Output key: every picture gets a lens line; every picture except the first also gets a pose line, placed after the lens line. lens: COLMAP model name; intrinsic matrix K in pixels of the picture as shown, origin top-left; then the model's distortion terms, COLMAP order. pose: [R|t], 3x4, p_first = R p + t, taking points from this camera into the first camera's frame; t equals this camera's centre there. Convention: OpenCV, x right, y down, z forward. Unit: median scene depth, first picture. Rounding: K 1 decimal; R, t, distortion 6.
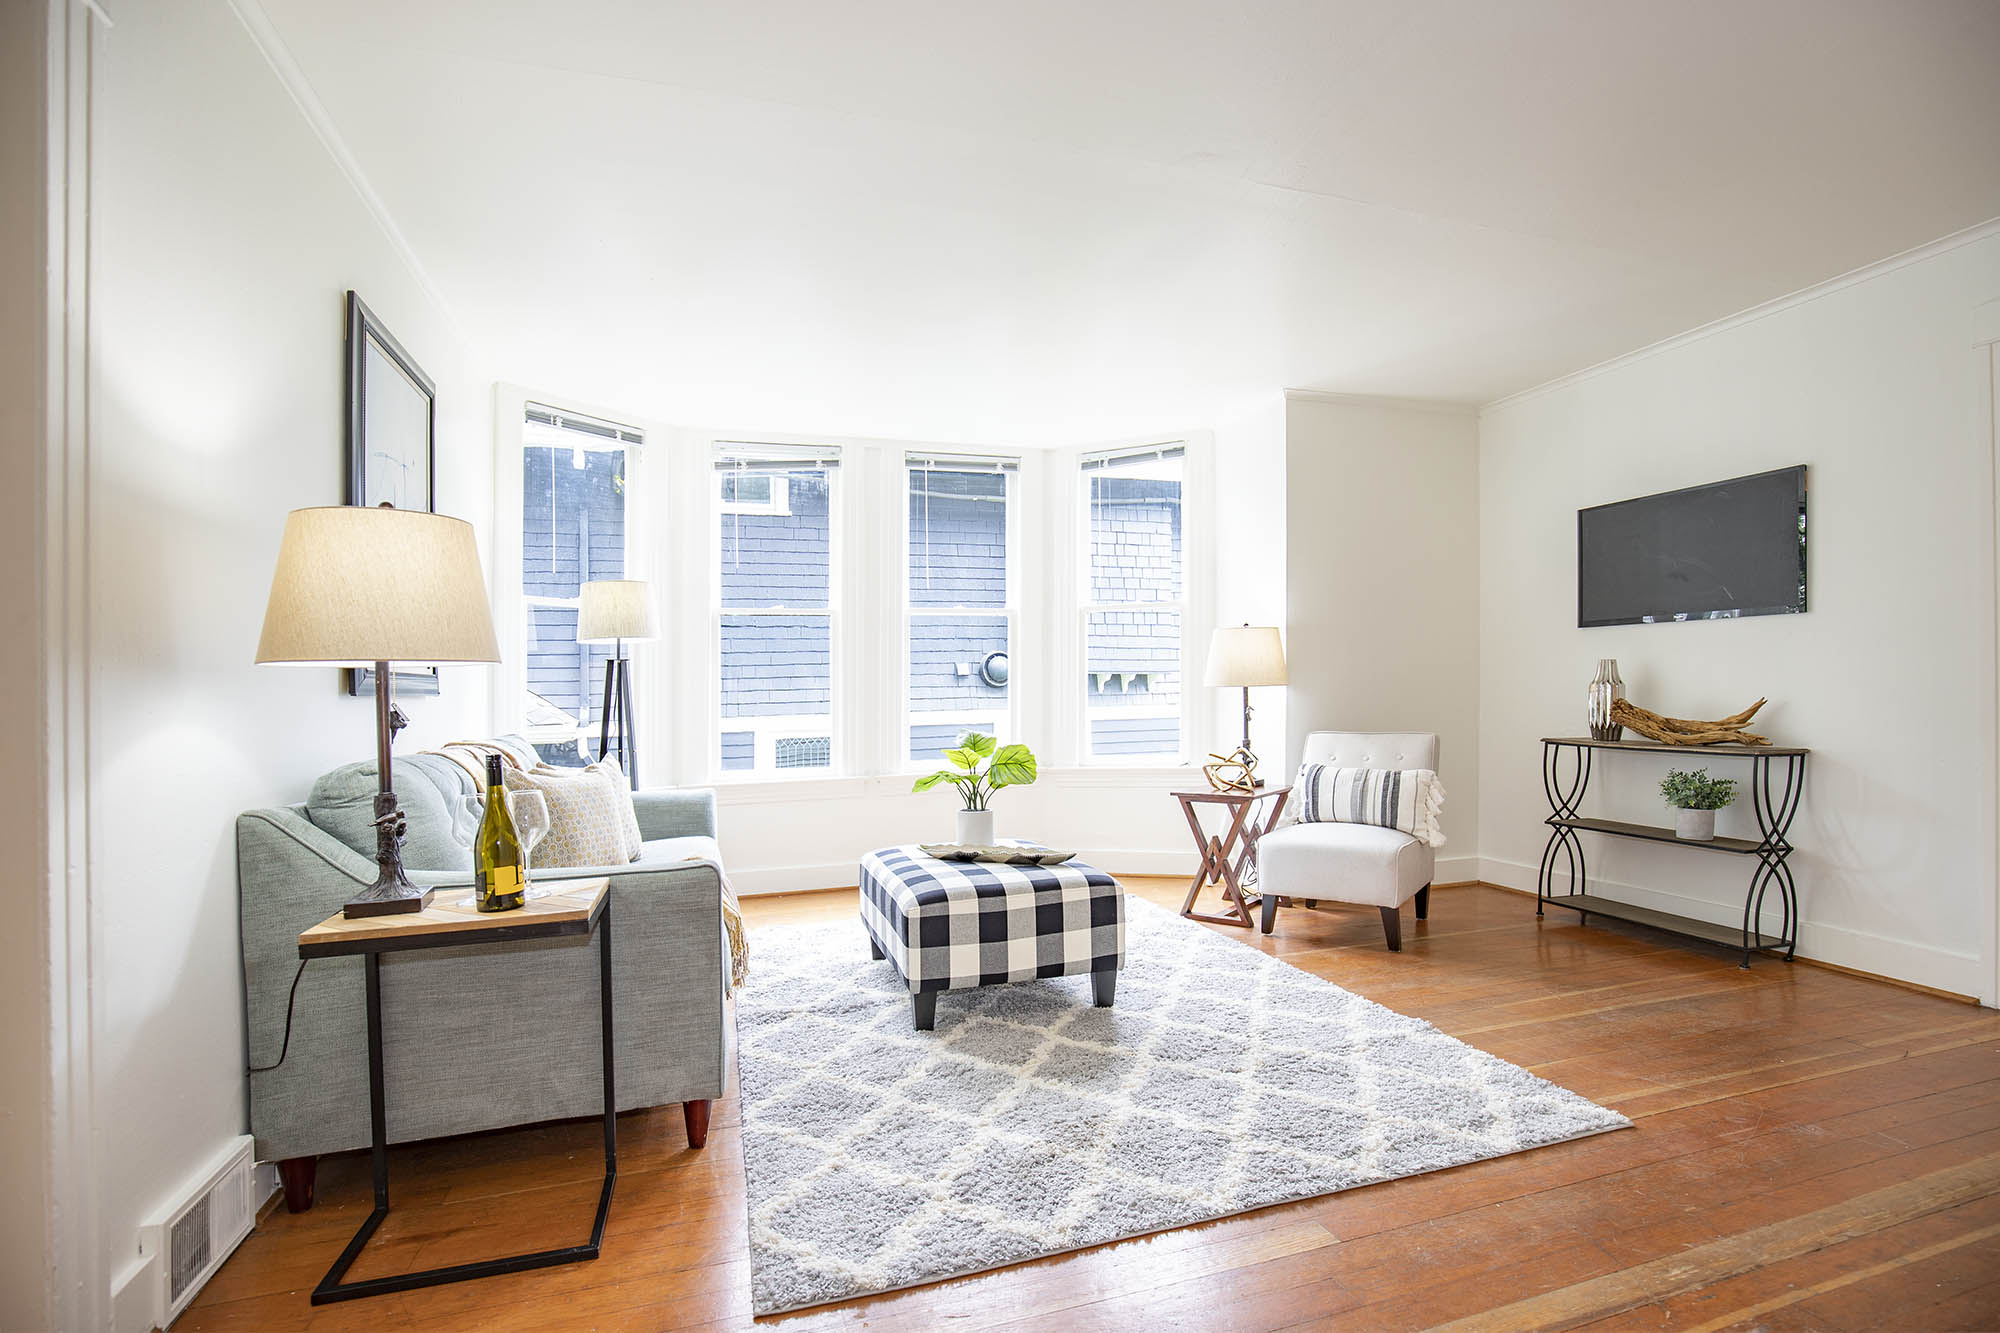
lens RADIAL K [[913.2, 0, 1019.3], [0, 913.2, 682.7], [0, 0, 1]] dist [-0.024454, -0.000550]
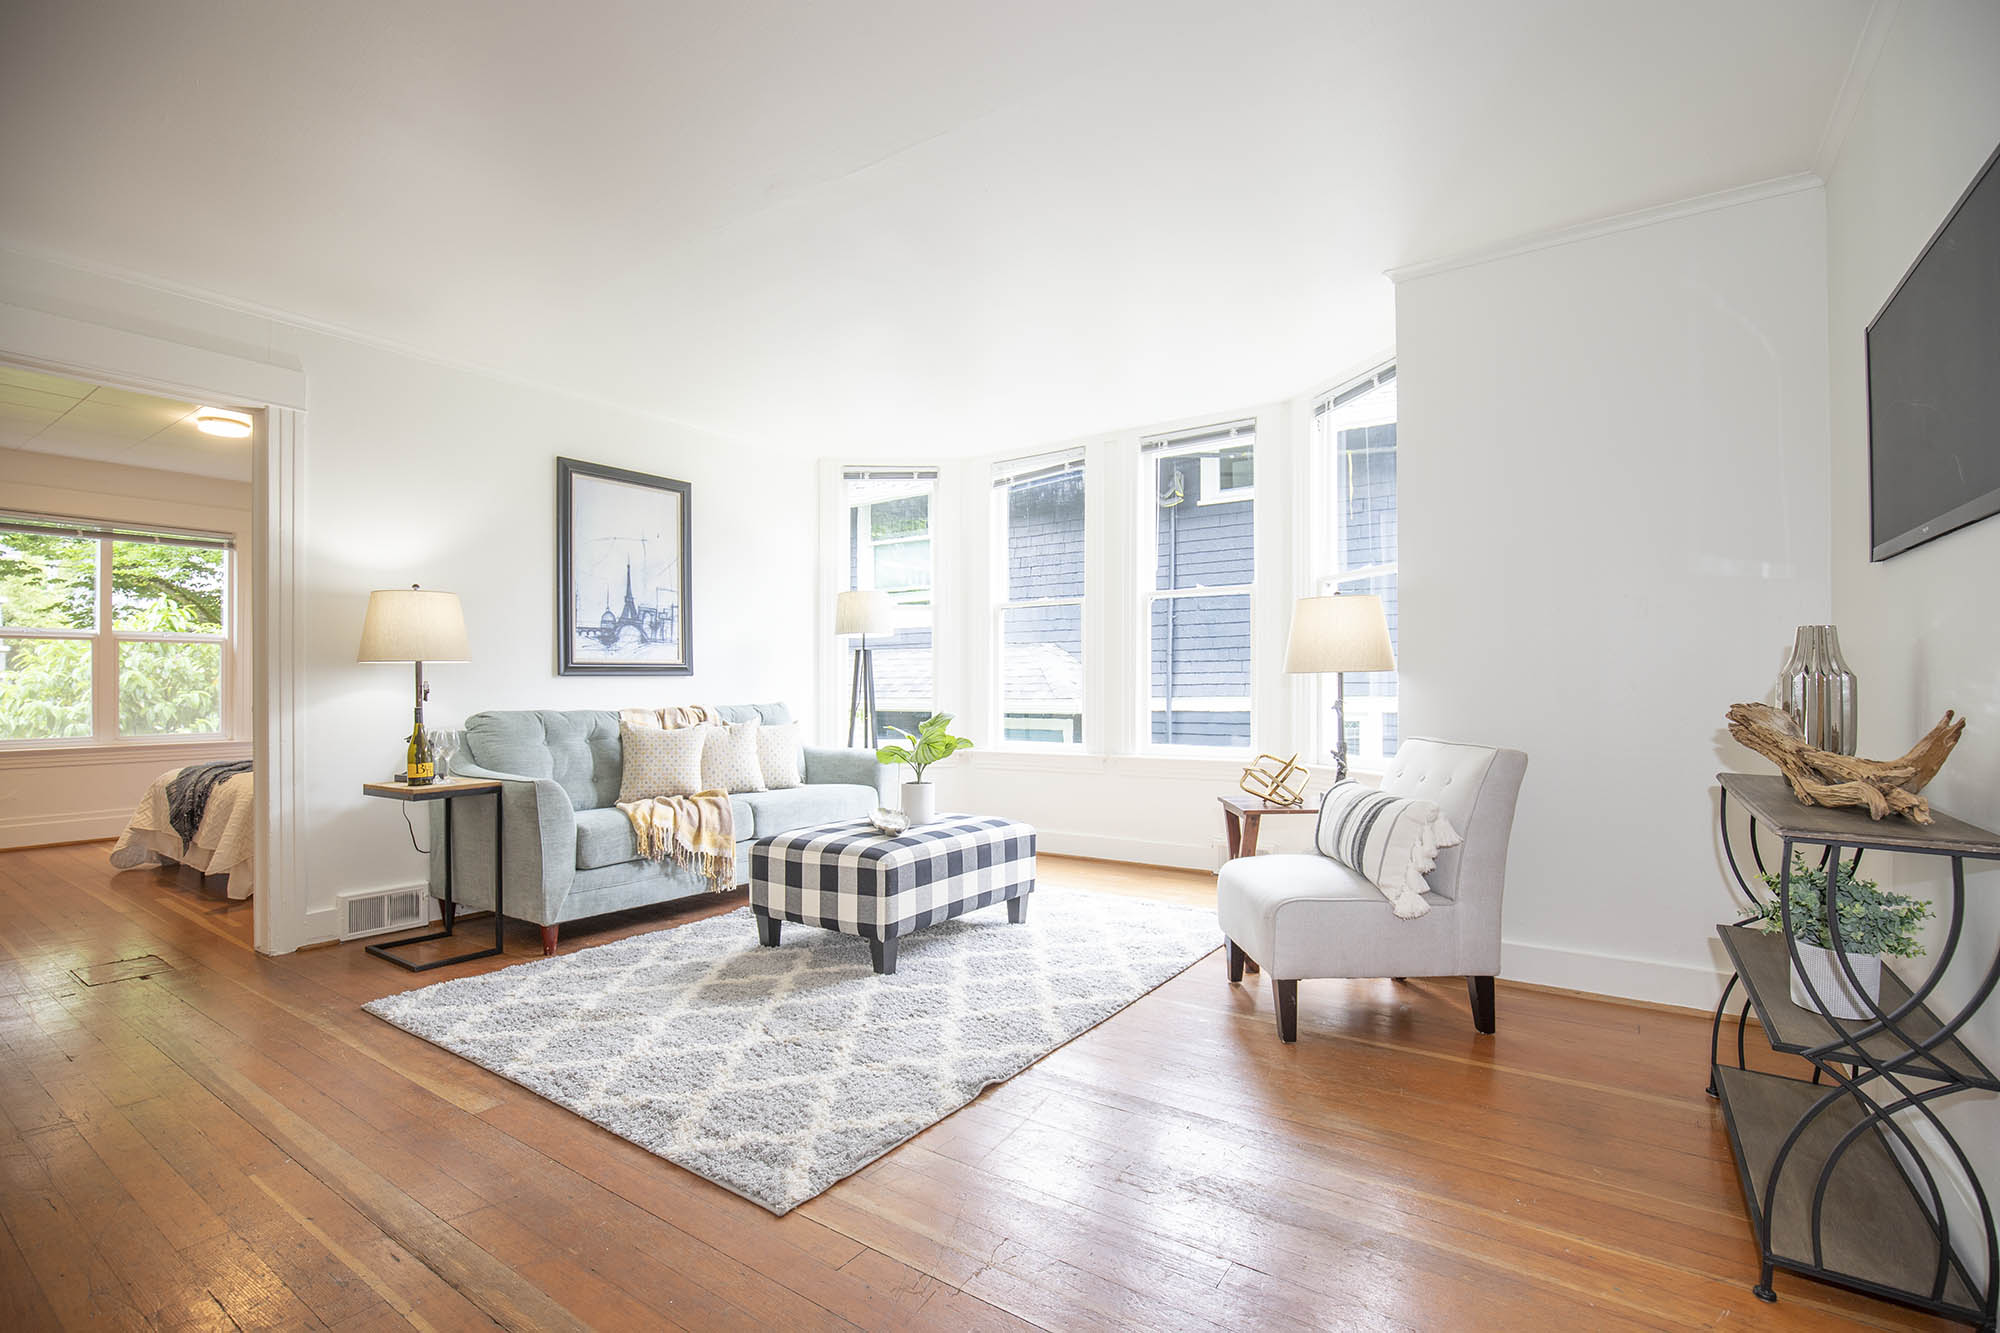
lens RADIAL K [[913.2, 0, 1020.6], [0, 913.2, 663.3], [0, 0, 1]] dist [-0.024454, -0.000550]
pose [[0.624231, 0.004041, -0.781230, 1.188261], [0.001865, 0.999976, 0.006662, -0.020020], [0.781238, -0.005616, 0.624208, 0.524935]]
